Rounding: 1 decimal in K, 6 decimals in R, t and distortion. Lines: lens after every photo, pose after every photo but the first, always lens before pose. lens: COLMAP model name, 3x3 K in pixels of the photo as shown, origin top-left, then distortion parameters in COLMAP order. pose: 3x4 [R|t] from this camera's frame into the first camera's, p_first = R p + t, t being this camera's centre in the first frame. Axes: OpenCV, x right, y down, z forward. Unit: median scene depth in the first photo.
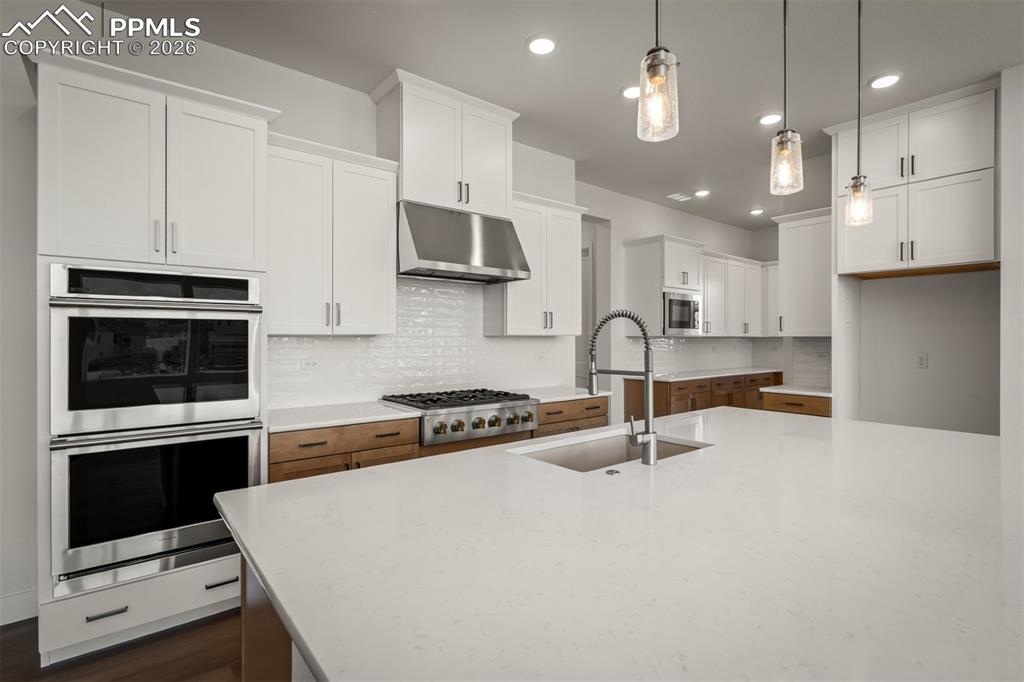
lens RADIAL K [[479.5, 0, 506.5], [0, 479.5, 339.2], [0, 0, 1]] dist [-0.005319, -0.000357]
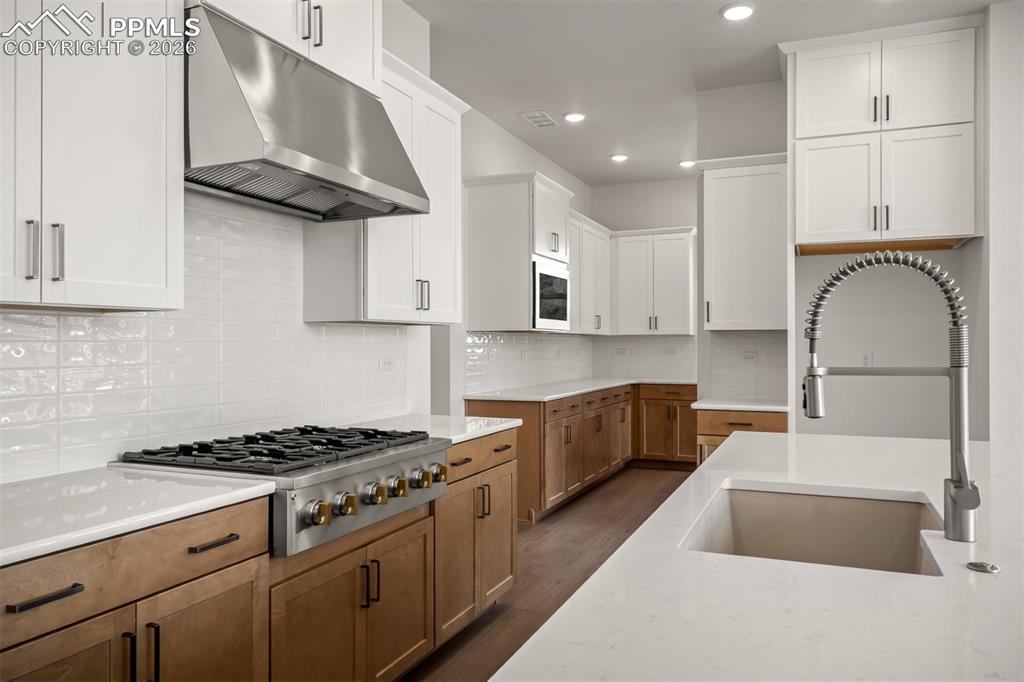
lens RADIAL K [[727.4, 0, 505.2], [0, 727.4, 339.9], [0, 0, 1]] dist [0.003304, 0.006526]
pose [[0.880427, 0.002242, 0.474176, -0.272531], [0.001015, 0.999978, -0.006613, 0.021210], [-0.474181, 0.006304, 0.880405, 0.264775]]
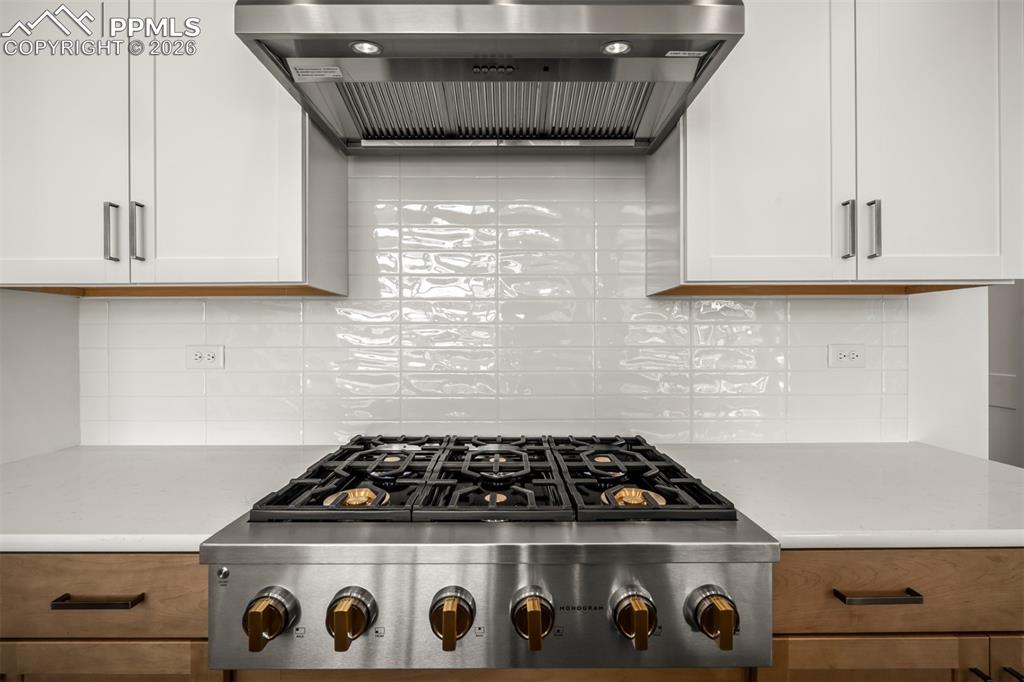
lens RADIAL K [[453.7, 0, 514.9], [0, 453.7, 339.4], [0, 0, 1]] dist [-0.007281, 0.000320]
pose [[0.791081, 0.000744, -0.611710, 0.105118], [-0.000013, 0.999999, 0.001200, 0.032161], [0.611711, -0.000941, 0.791081, 0.787247]]
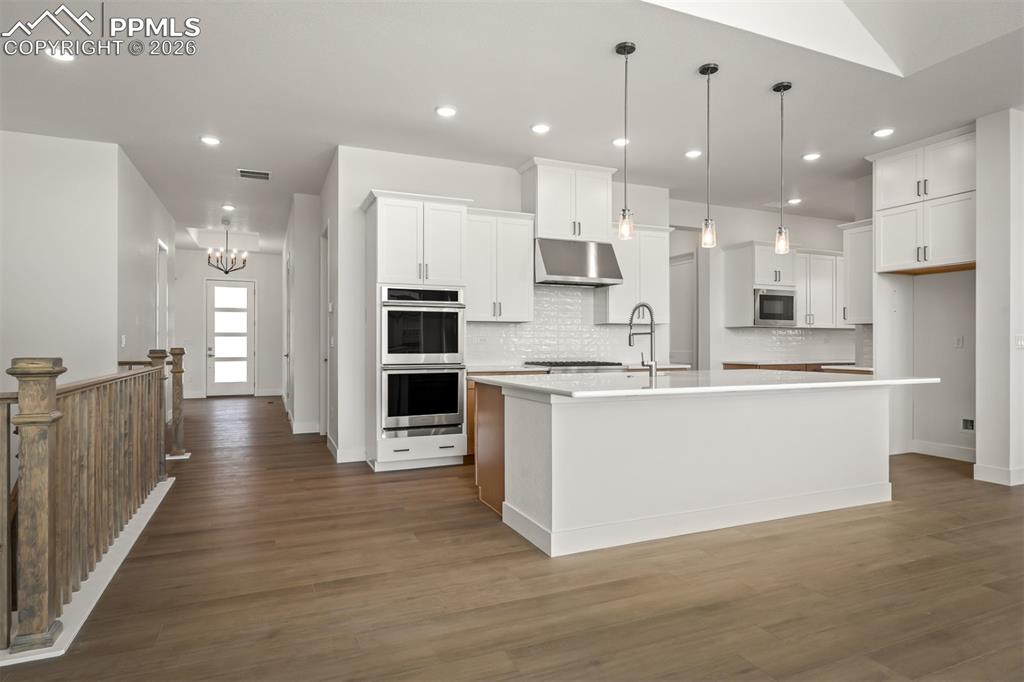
lens RADIAL K [[569.5, 0, 508.7], [0, 569.5, 343.2], [0, 0, 1]] dist [-0.006008, 0.003327]
pose [[0.965879, -0.000663, -0.258992, 0.171617], [-0.000638, 0.999988, -0.004938, 0.067297], [0.258992, 0.004935, 0.965867, -0.806109]]
